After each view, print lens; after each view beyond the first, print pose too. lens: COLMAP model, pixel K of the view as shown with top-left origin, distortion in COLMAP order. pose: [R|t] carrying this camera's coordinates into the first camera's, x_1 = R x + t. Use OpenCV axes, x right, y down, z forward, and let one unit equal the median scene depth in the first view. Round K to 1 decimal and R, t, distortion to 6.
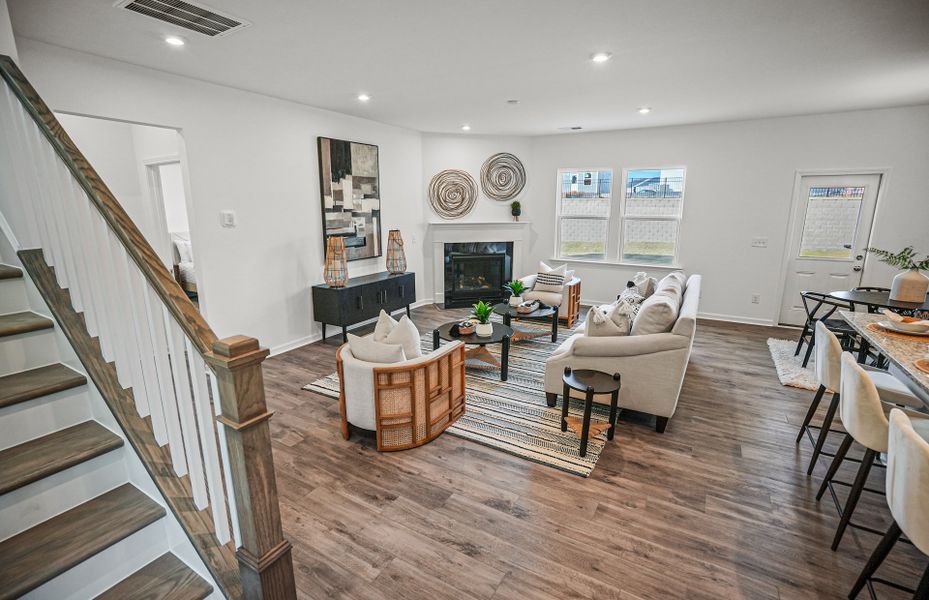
lens RADIAL K [[429.0, 0, 460.2], [0, 429.0, 299.2], [0, 0, 1]] dist [-0.050486, 0.024870]
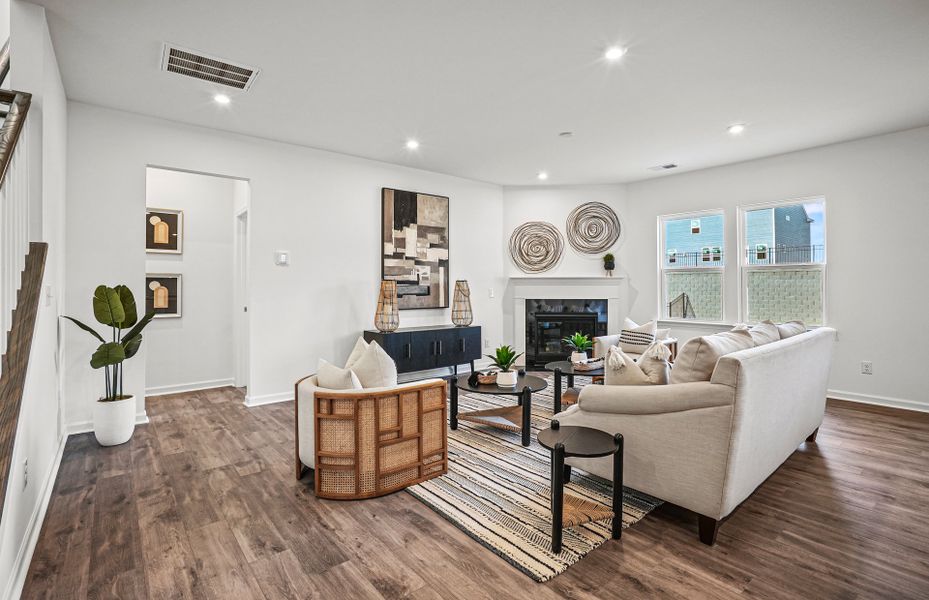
lens RADIAL K [[437.9, 0, 462.3], [0, 437.9, 282.3], [0, 0, 1]] dist [-0.053043, 0.026251]
pose [[0.940844, -0.002436, -0.338833, 0.194993], [-0.073538, 0.974672, -0.211202, 0.053594], [0.330765, 0.223625, 0.916835, 0.113202]]
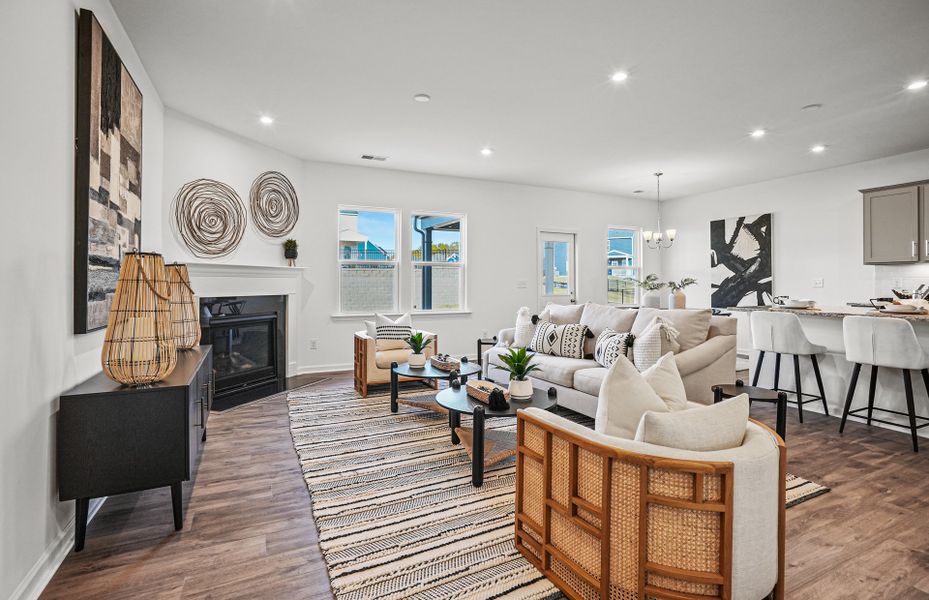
lens RADIAL K [[437.9, 0, 462.3], [0, 437.9, 282.3], [0, 0, 1]] dist [-0.053043, 0.026251]
pose [[0.552379, 0.004312, 0.833582, -0.420583], [0.180184, 0.975729, -0.124447, -0.017867], [-0.813887, 0.218940, 0.538195, 0.496913]]
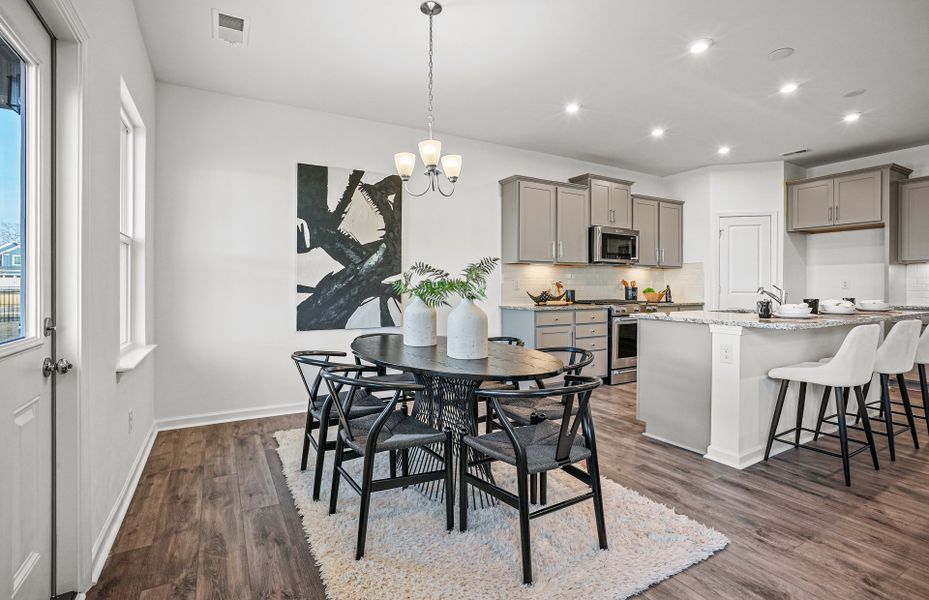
lens RADIAL K [[437.9, 0, 462.3], [0, 437.9, 282.3], [0, 0, 1]] dist [-0.053043, 0.026251]
pose [[-0.868378, 0.005416, 0.495873, 0.561247], [0.109215, 0.977477, 0.180582, -0.142053], [-0.483727, 0.210971, -0.849412, 1.055839]]
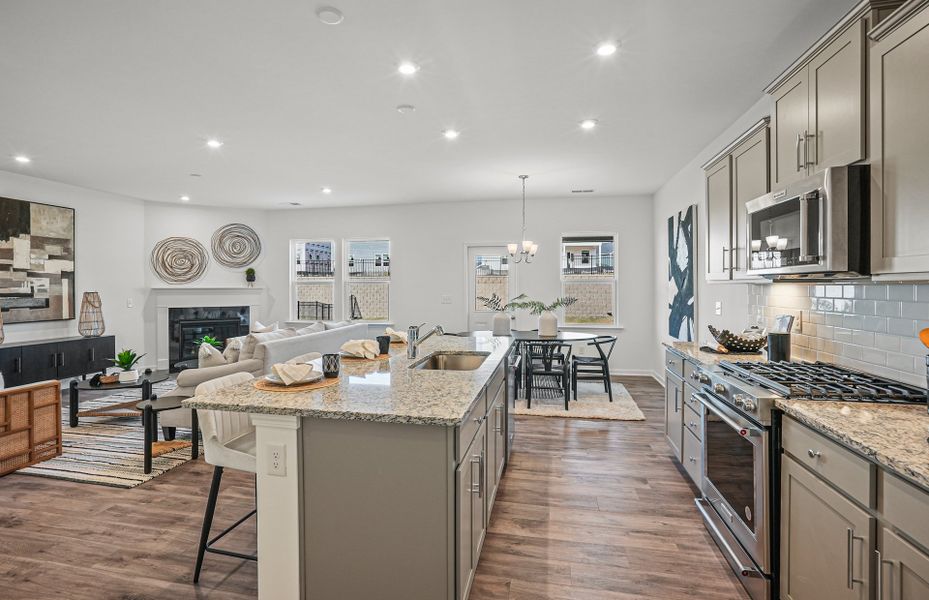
lens RADIAL K [[437.0, 0, 461.0], [0, 437.0, 288.6], [0, 0, 1]] dist [-0.039541, 0.017402]
pose [[0.944674, -0.000826, 0.328010, 0.352435], [0.070259, 0.977297, -0.199885, 0.093341], [-0.320398, 0.211872, 0.923285, -0.192640]]
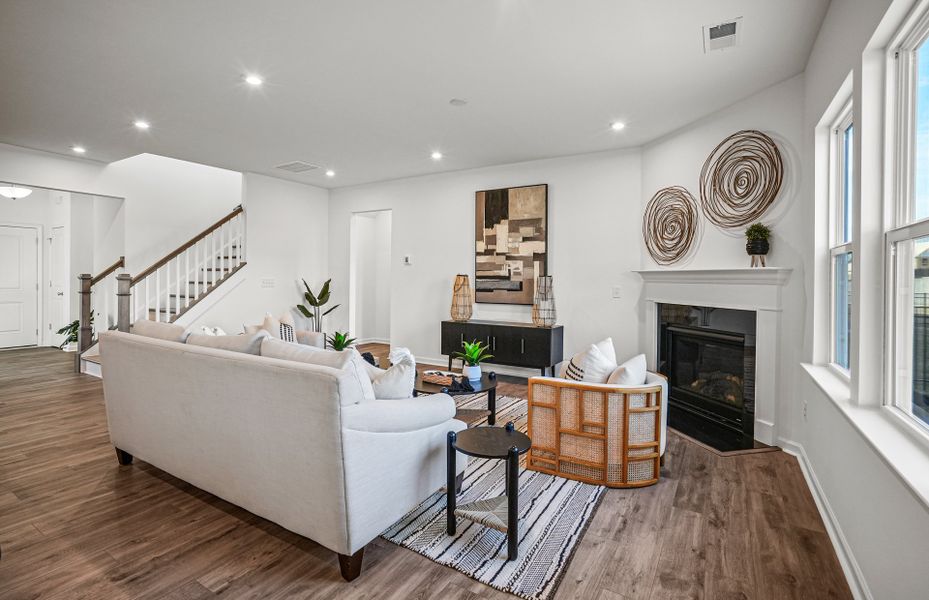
lens RADIAL K [[437.9, 0, 462.3], [0, 437.9, 282.3], [0, 0, 1]] dist [-0.053043, 0.026251]
pose [[-0.006467, 0.012122, -0.999906, 0.776577], [-0.225615, 0.974126, 0.013269, -0.132660], [0.974195, 0.225680, -0.003565, 0.916176]]
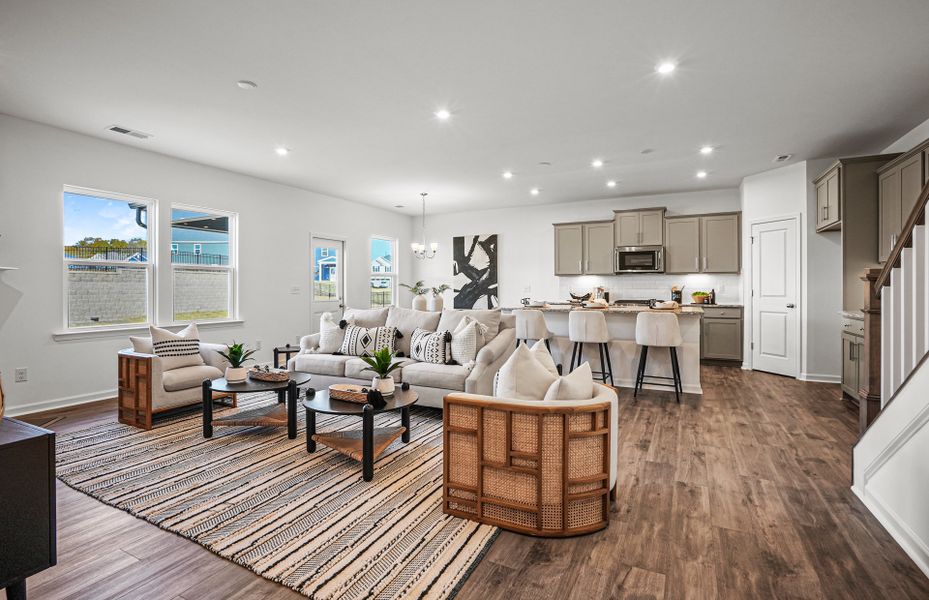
lens RADIAL K [[437.9, 0, 462.3], [0, 437.9, 282.3], [0, 0, 1]] dist [-0.053043, 0.026251]
pose [[-0.055592, 0.015349, 0.998336, -0.519462], [0.217356, 0.976088, -0.002904, -0.053656], [-0.974508, 0.216833, -0.057599, 0.648988]]
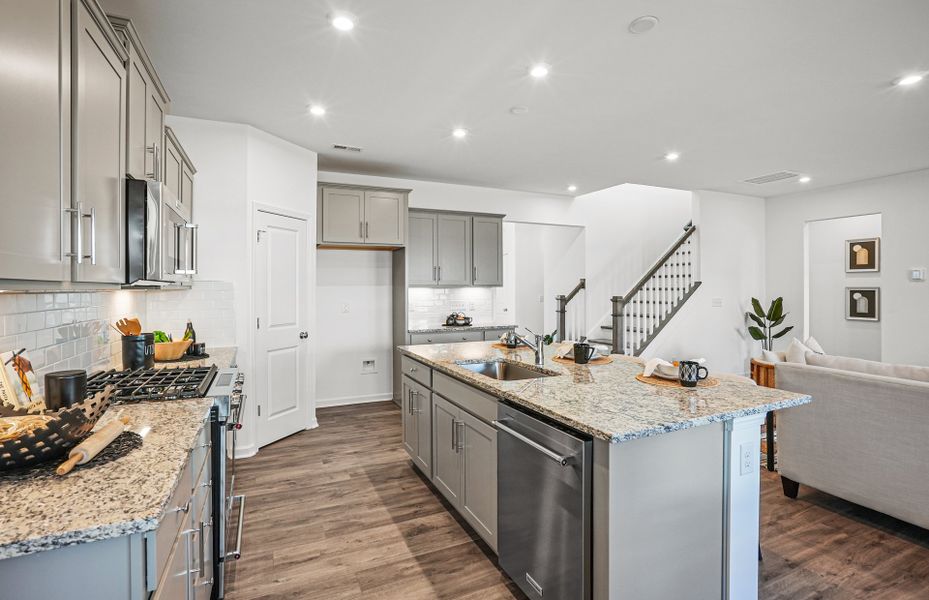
lens RADIAL K [[441.7, 0, 461.1], [0, 441.7, 287.9], [0, 0, 1]] dist [-0.052734, 0.022802]
pose [[-0.571225, 0.005594, -0.820775, 0.912475], [-0.172531, 0.976817, 0.126732, -0.062167], [0.802456, 0.214001, -0.557017, 0.485936]]
